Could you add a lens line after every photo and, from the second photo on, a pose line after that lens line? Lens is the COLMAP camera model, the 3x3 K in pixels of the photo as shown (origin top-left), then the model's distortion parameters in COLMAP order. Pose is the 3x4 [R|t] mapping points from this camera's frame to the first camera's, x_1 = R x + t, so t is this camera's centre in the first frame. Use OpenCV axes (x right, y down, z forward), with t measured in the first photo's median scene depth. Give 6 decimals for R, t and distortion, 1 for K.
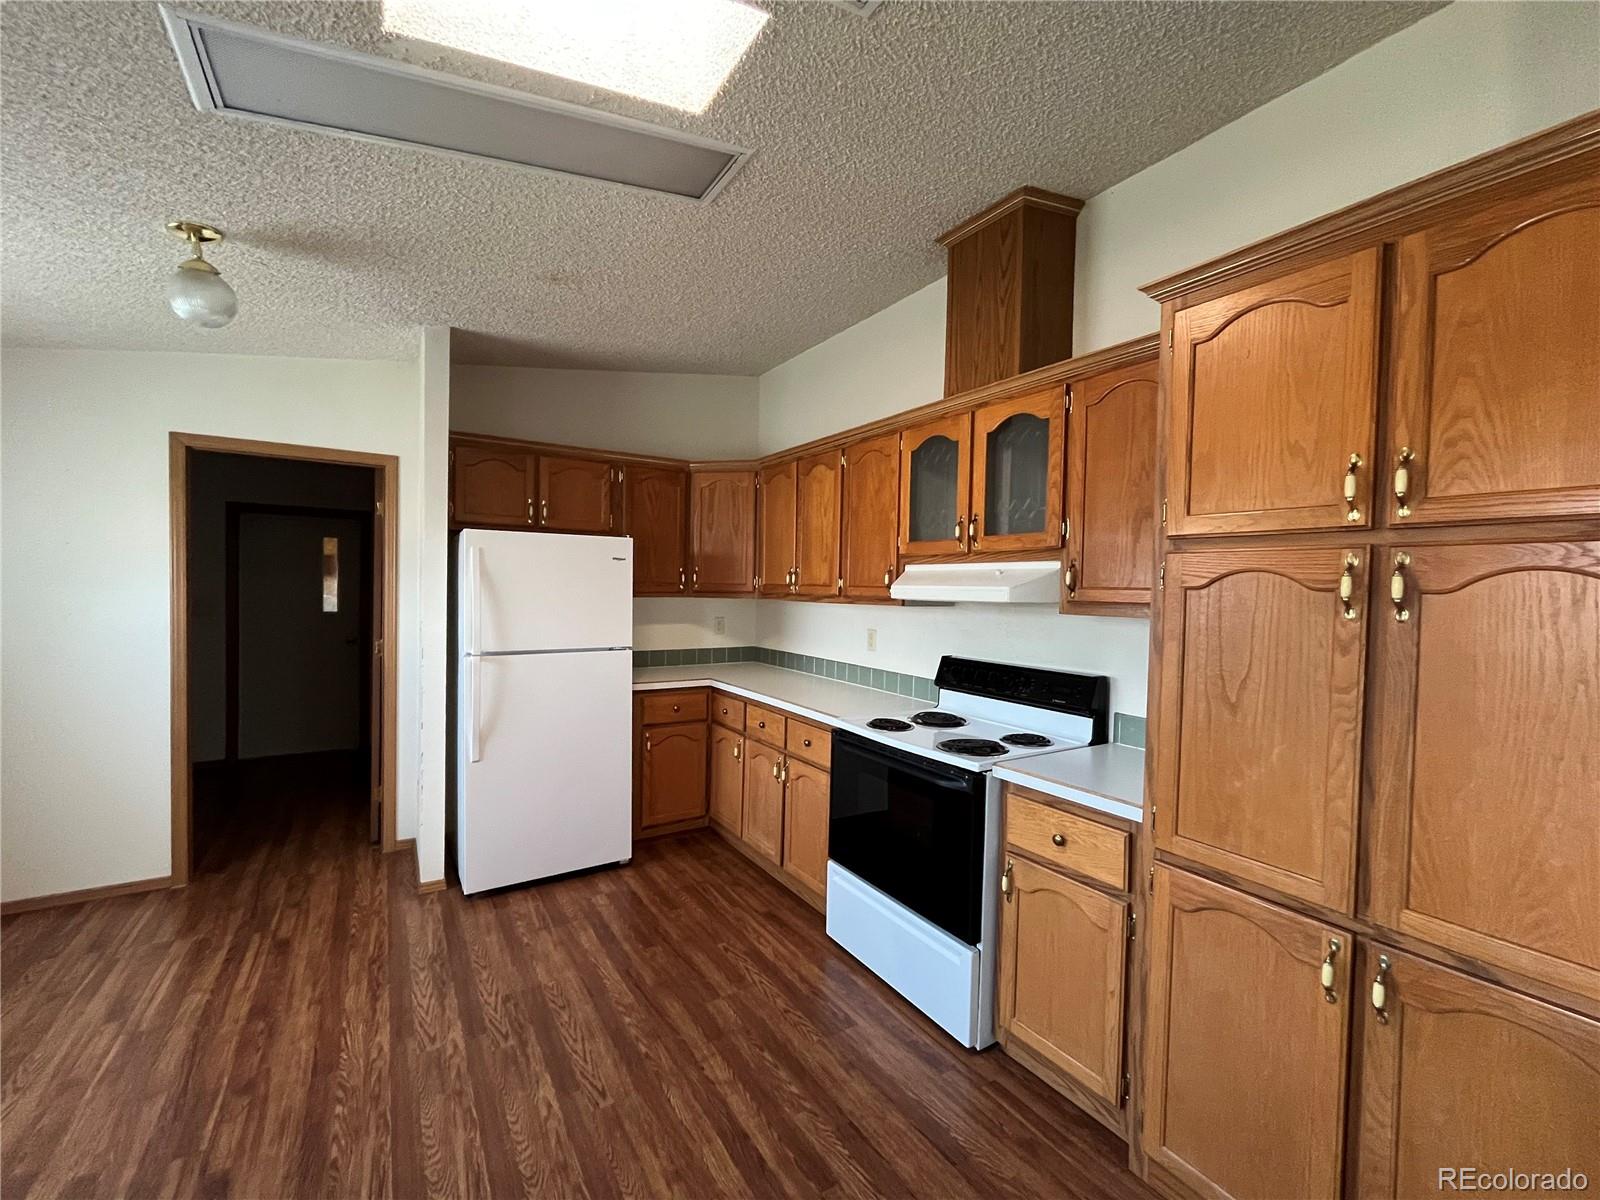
lens RADIAL K [[655.2, 0, 794.6], [0, 655.2, 604.1], [0, 0, 1]] dist [-0.000406, 0.000018]
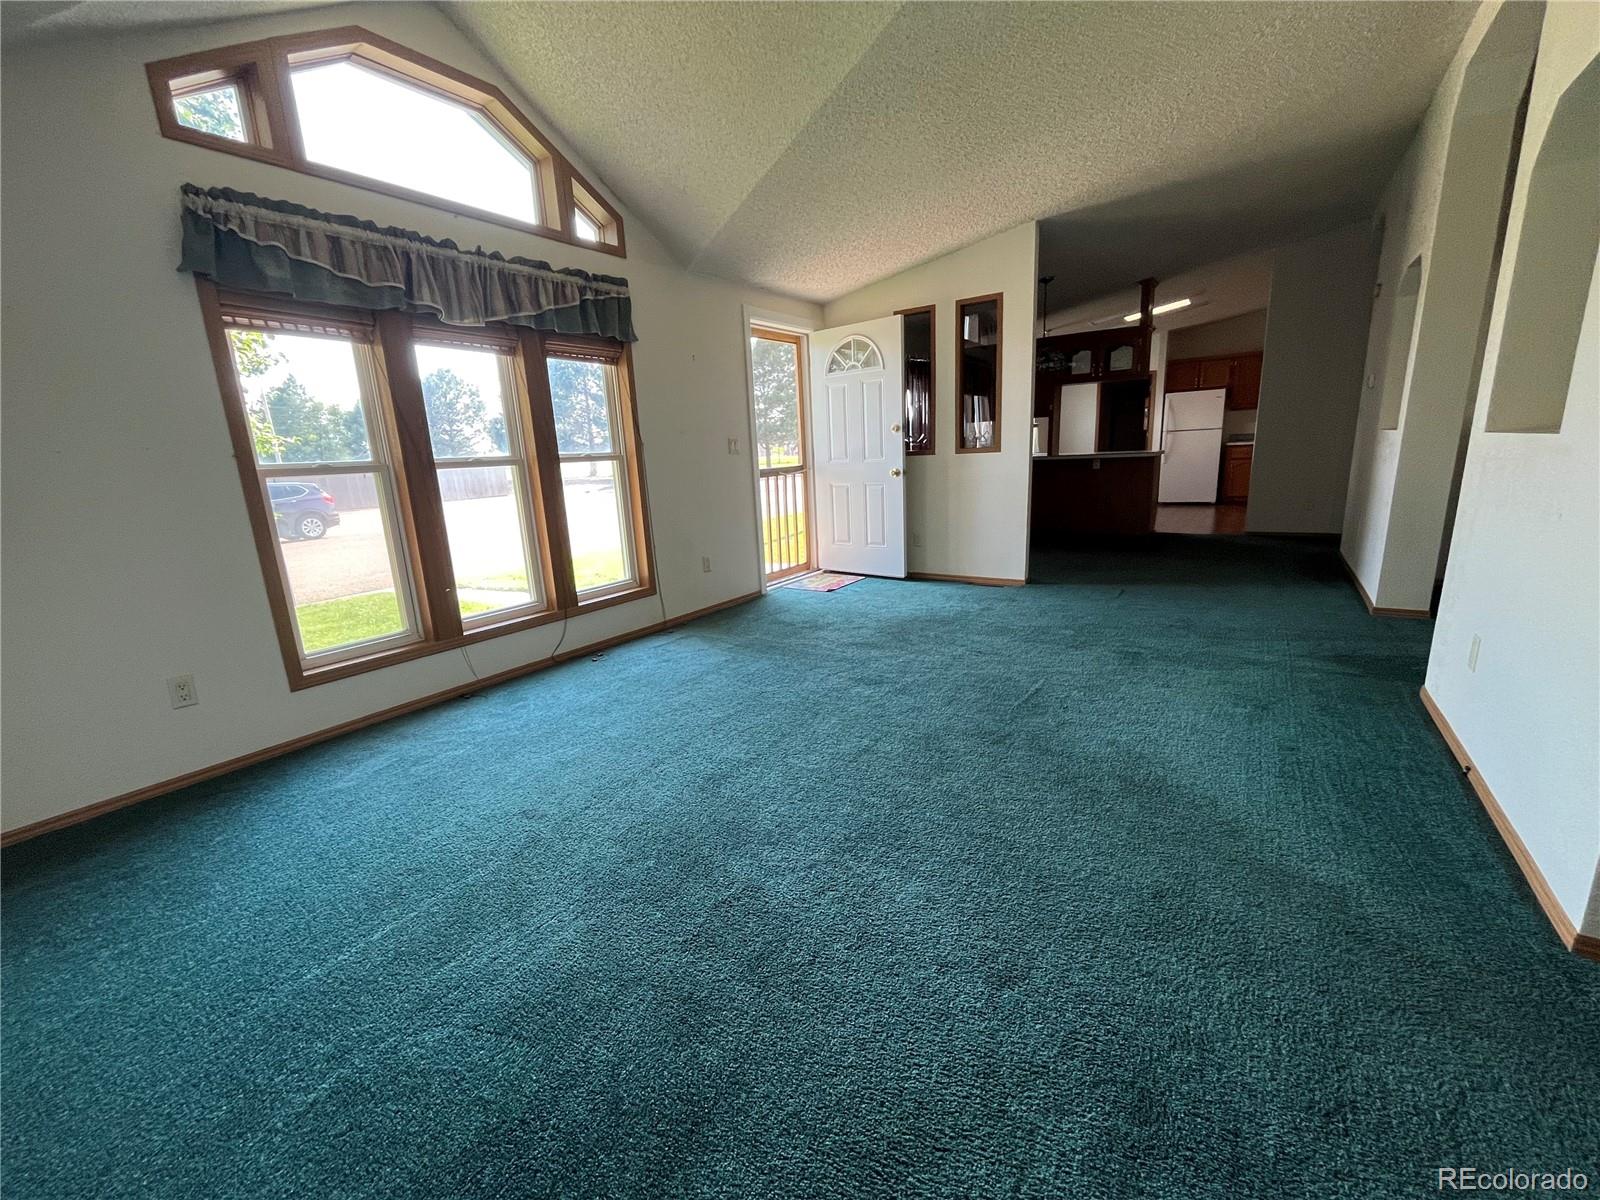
lens RADIAL K [[655.2, 0, 799.5], [0, 655.2, 602.9], [0, 0, 1]] dist [-0.000406, 0.000018]
pose [[0.397166, 0.175189, -0.900871, 2.293633], [0.030923, 0.978500, 0.203918, 0.226983], [0.917226, -0.108847, 0.383210, -2.482761]]
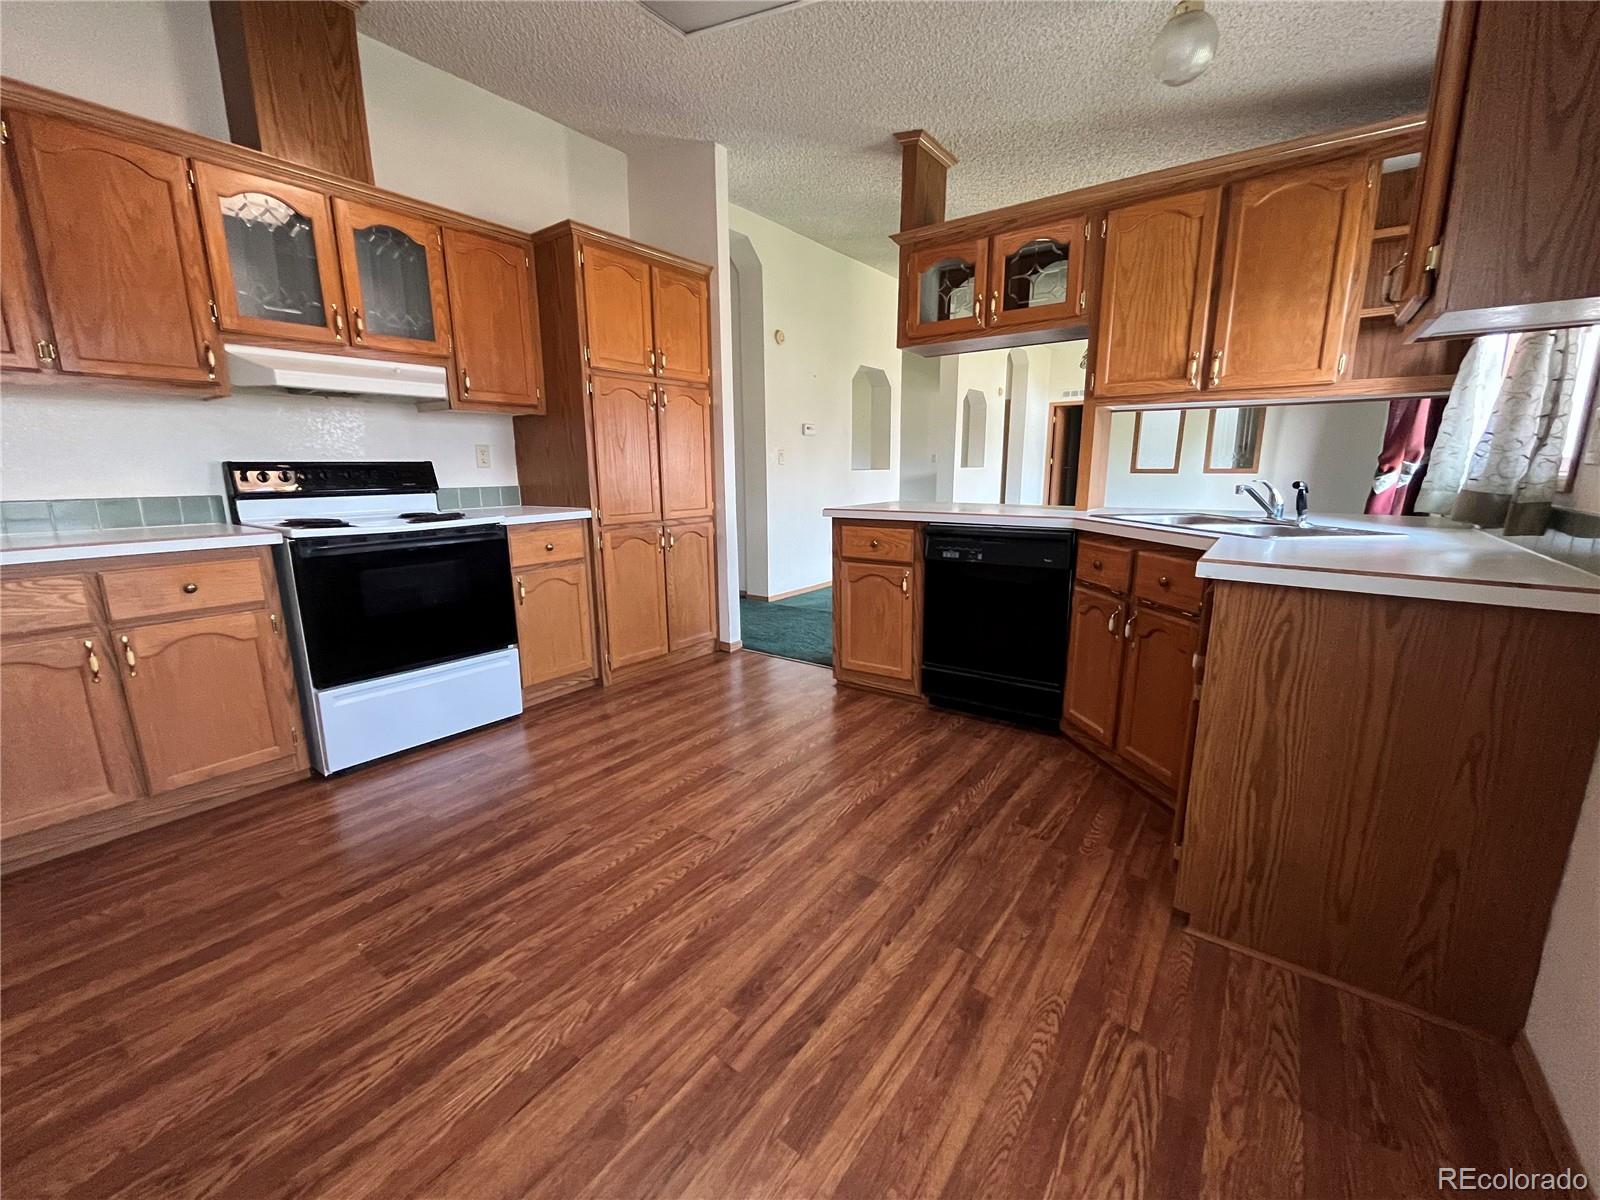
lens RADIAL K [[655.2, 0, 791.1], [0, 655.2, 602.0], [0, 0, 1]] dist [-0.000406, 0.000018]
pose [[-0.354301, -0.208834, 0.911515, -0.998472], [0.022951, 0.972509, 0.231730, 0.089900], [-0.934850, 0.103022, -0.339768, 0.736398]]
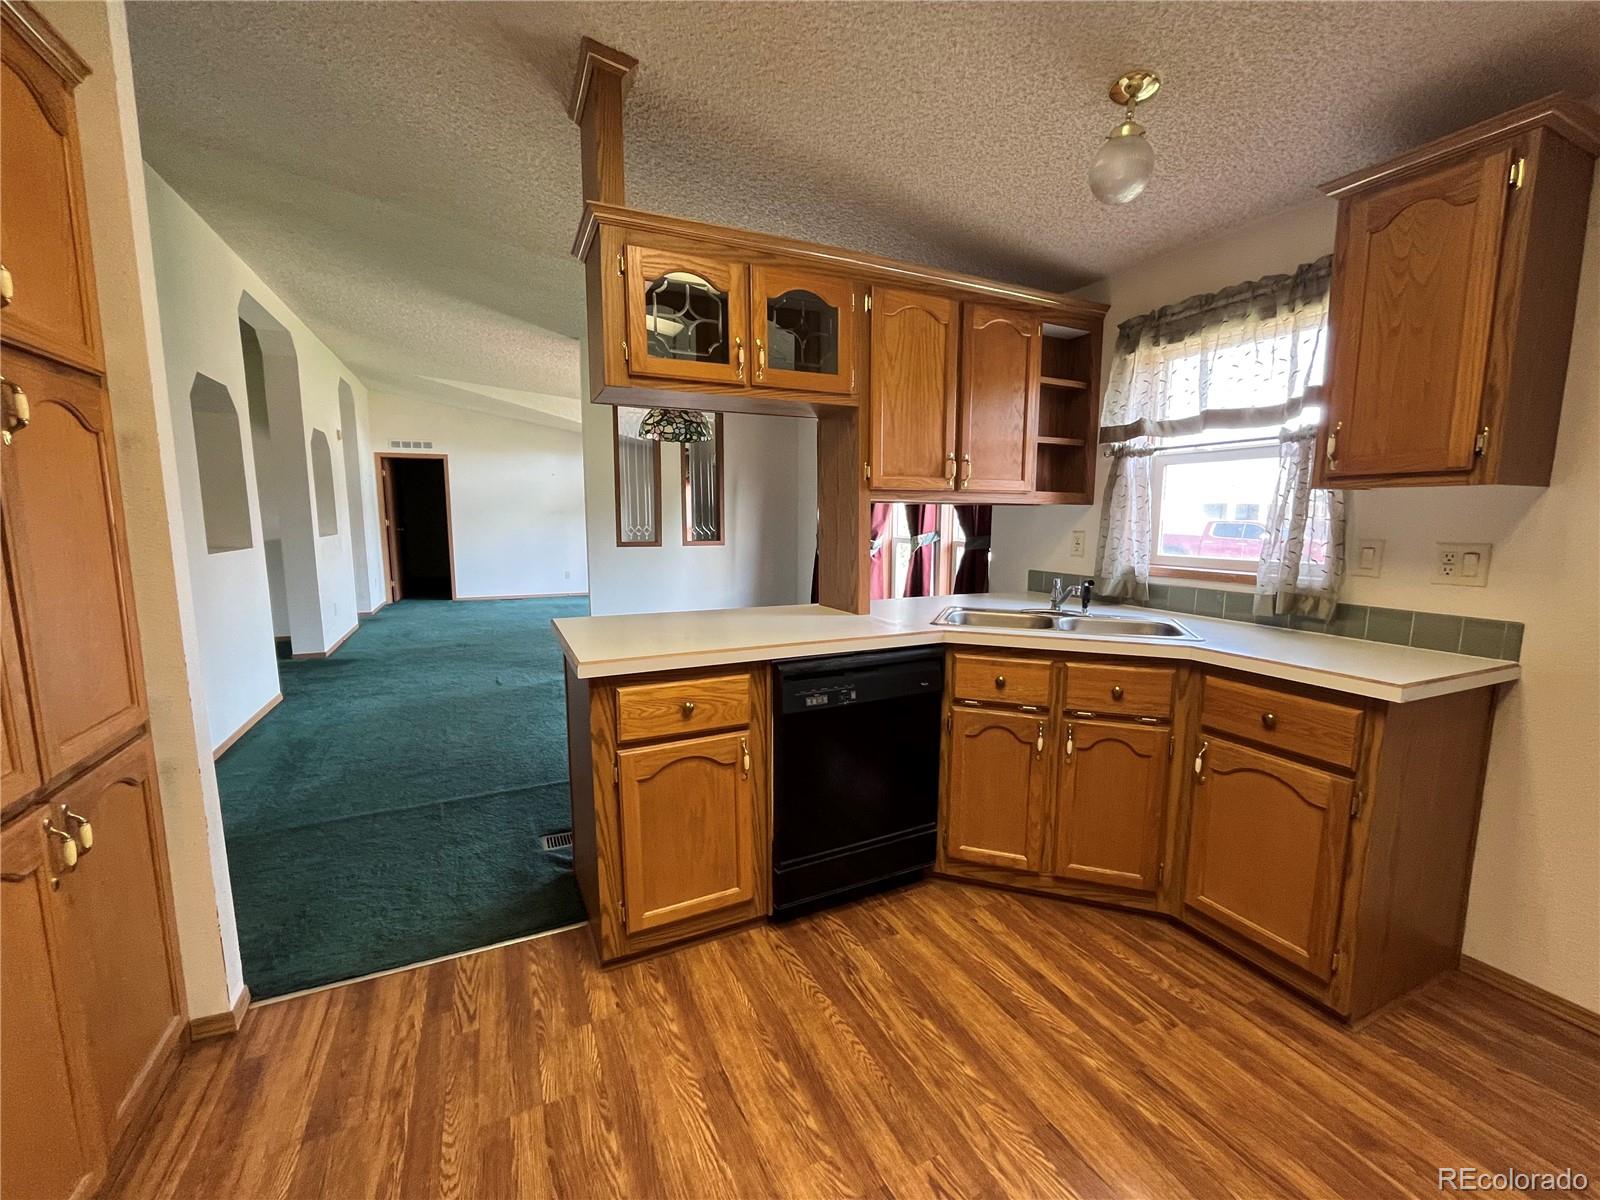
lens RADIAL K [[655.2, 0, 801.3], [0, 655.2, 604.0], [0, 0, 1]] dist [-0.000406, 0.000018]
pose [[-0.991583, -0.041829, 0.122528, -0.486982], [-0.021721, 0.986705, 0.161063, 0.058634], [-0.127636, 0.157046, -0.979309, 0.800799]]
